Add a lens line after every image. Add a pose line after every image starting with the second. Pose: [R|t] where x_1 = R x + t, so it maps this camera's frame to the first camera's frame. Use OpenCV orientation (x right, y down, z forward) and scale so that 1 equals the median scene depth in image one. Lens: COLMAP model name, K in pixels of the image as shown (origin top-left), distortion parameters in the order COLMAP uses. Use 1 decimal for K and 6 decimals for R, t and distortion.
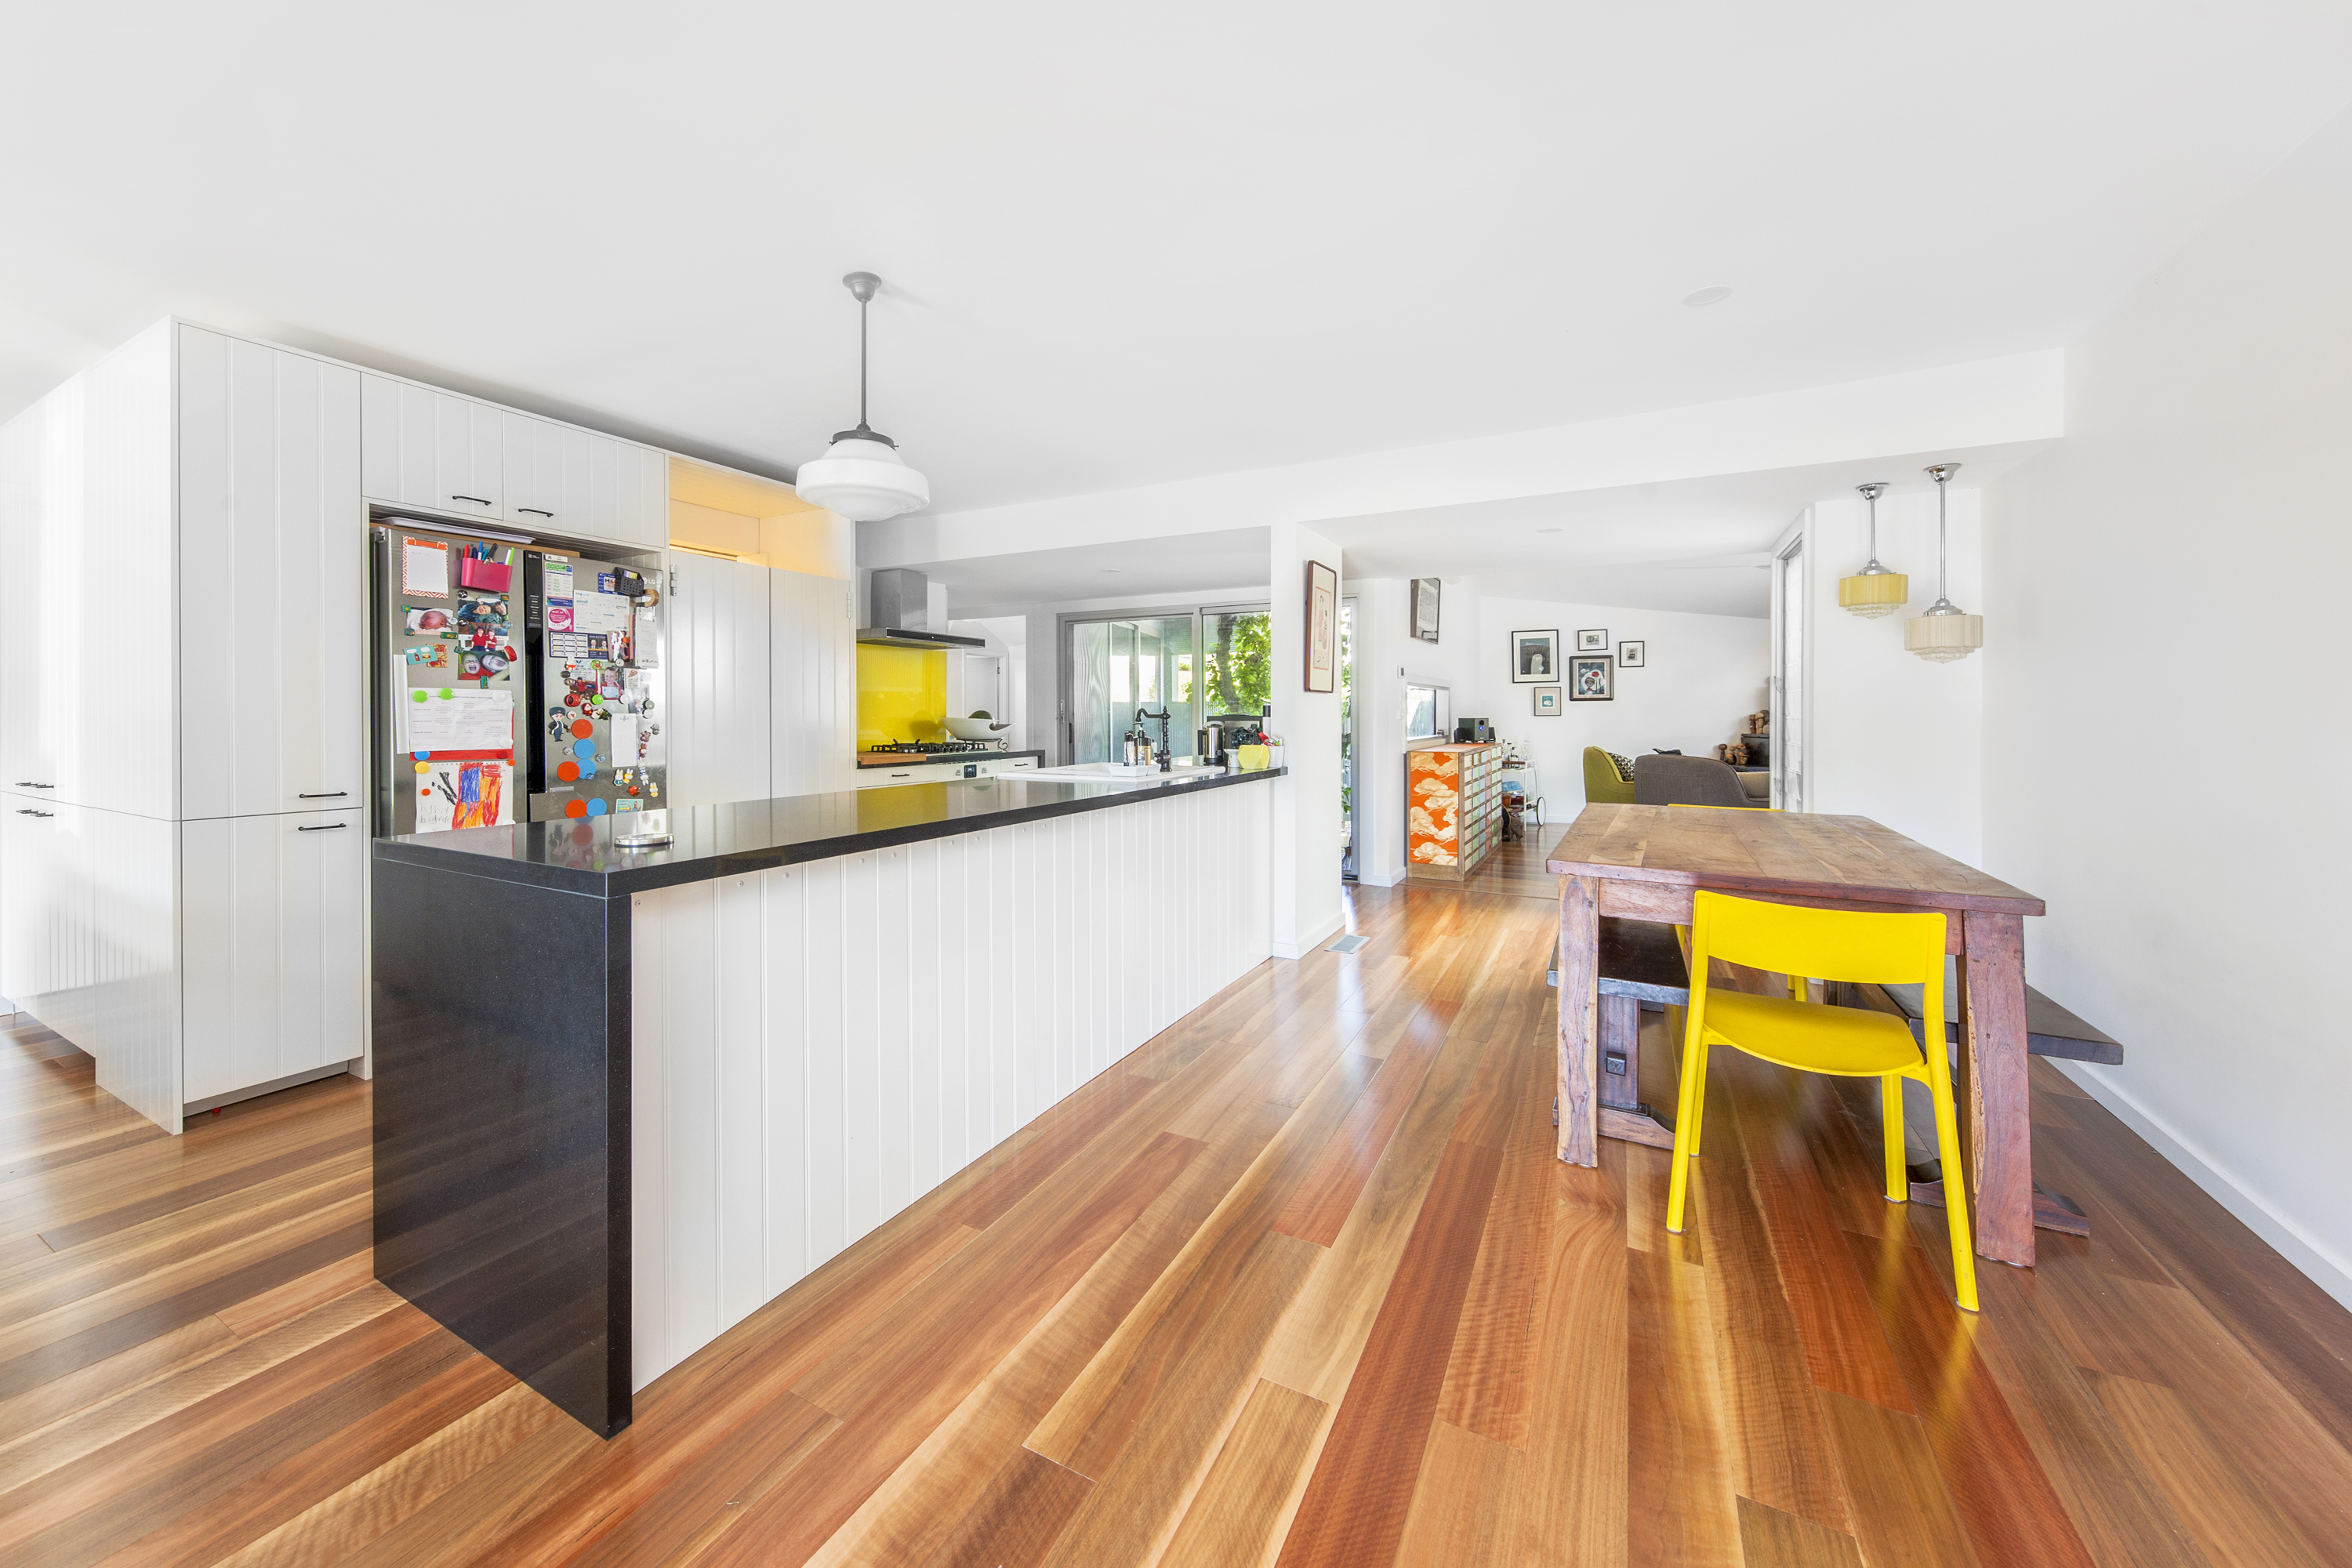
lens RADIAL K [[802.5, 0, 1235.0], [0, 802.5, 736.6], [0, 0, 1]] dist [0.002564, 0.000035]
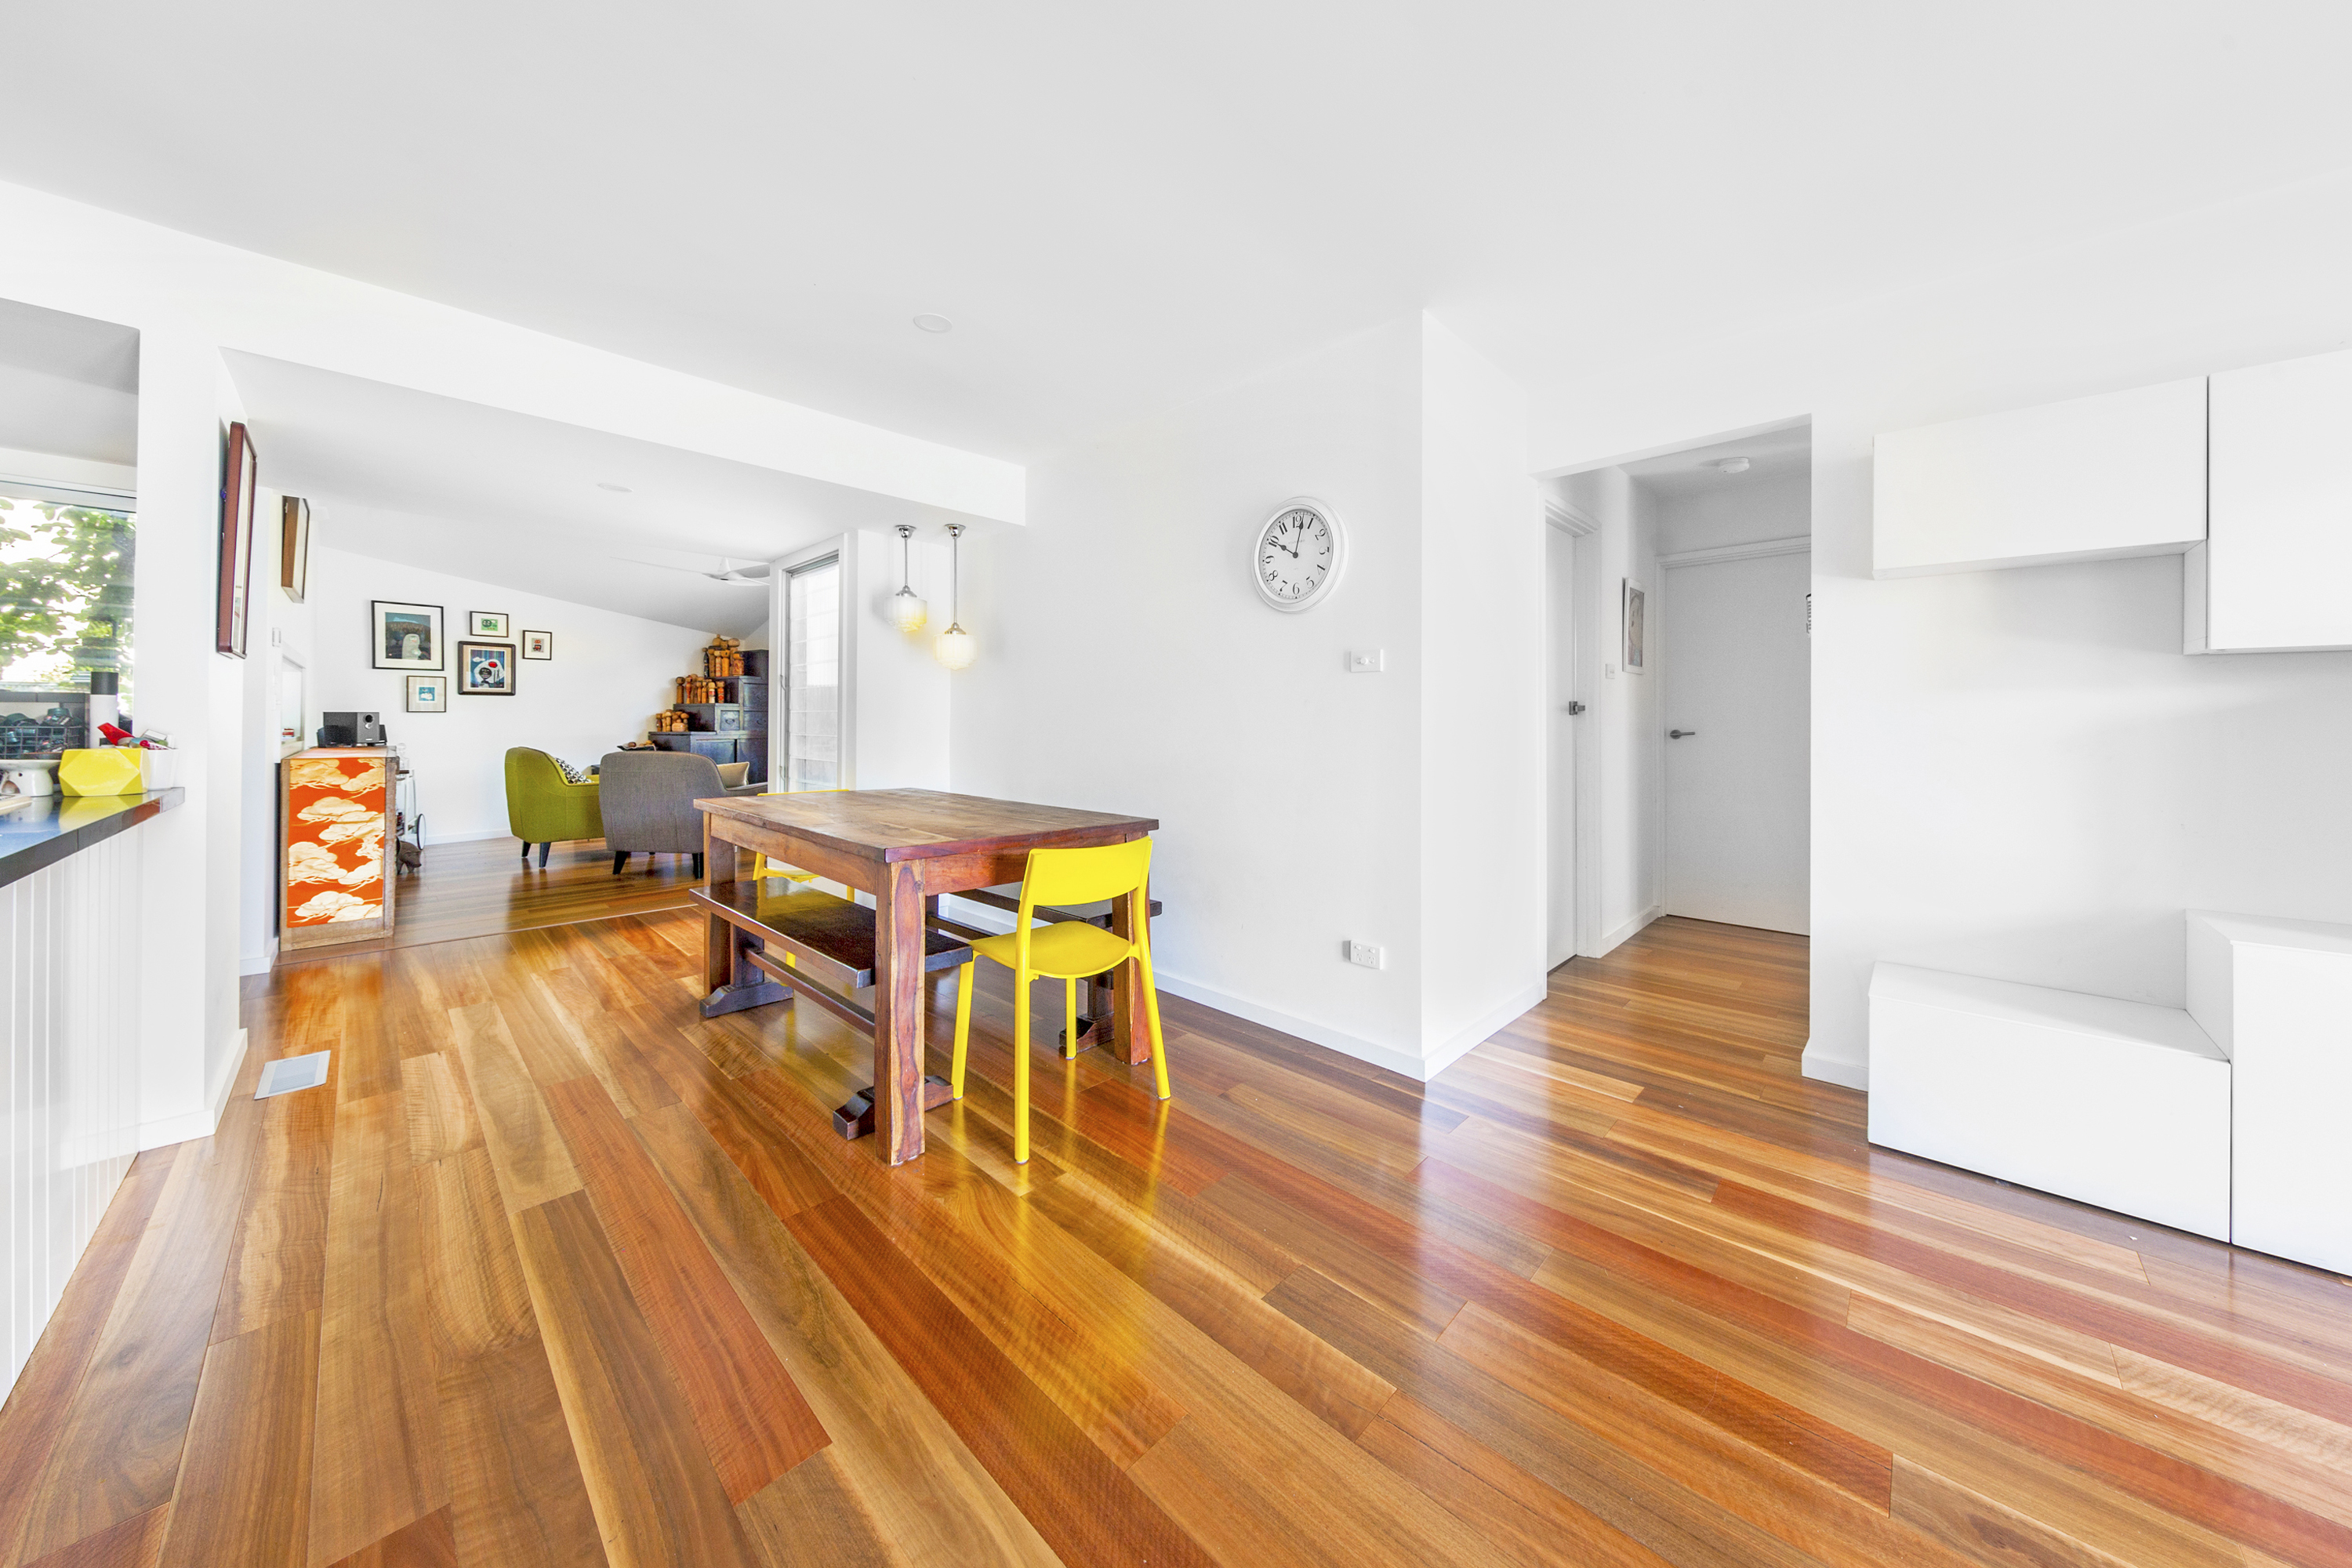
lens RADIAL K [[772.6, 0, 1080.7], [0, 772.6, 715.5], [0, 0, 1]] dist [0.002152, -0.000417]
pose [[0.376203, 0.008336, 0.926500, -0.127390], [0.021051, 0.999625, -0.017541, 0.007427], [-0.926298, 0.026103, 0.375886, 0.159618]]
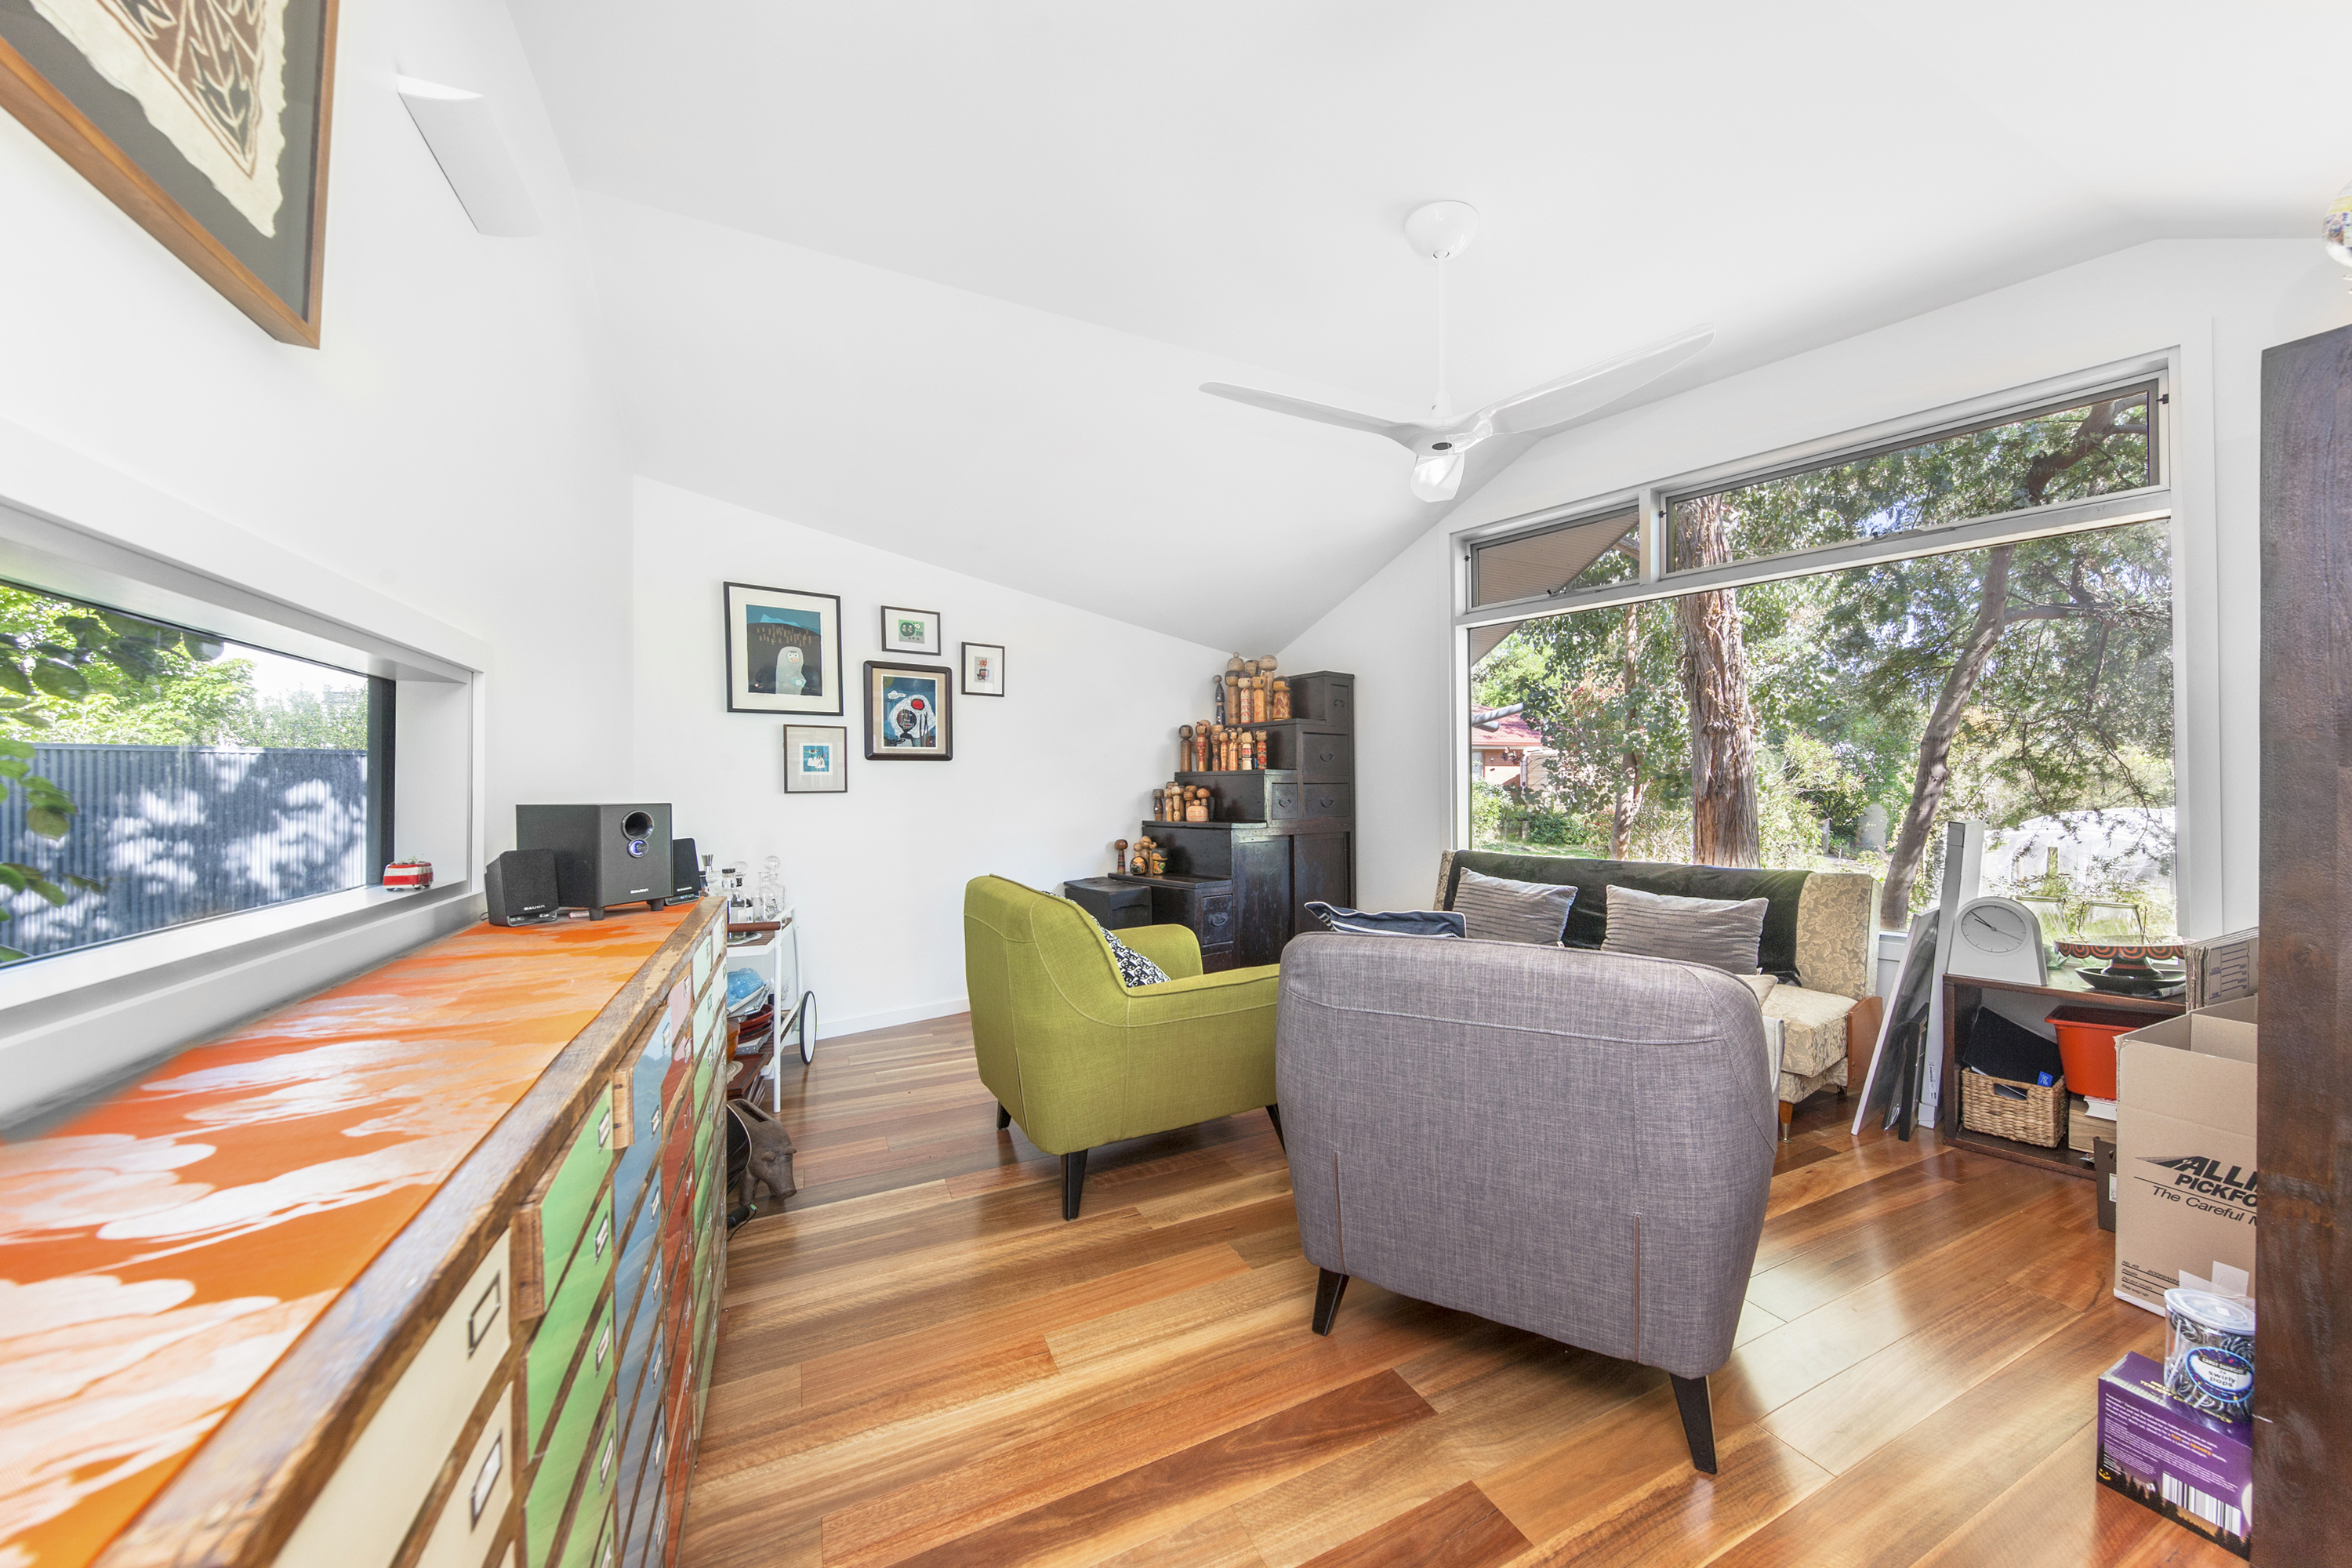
lens RADIAL K [[802.5, 0, 1189.1], [0, 802.5, 783.4], [0, 0, 1]] dist [0.002564, 0.000035]
pose [[0.624149, 0.002493, 0.781301, 0.276212], [0.027169, 0.999321, -0.024894, -0.023221], [-0.780833, 0.036765, 0.623657, 0.894517]]
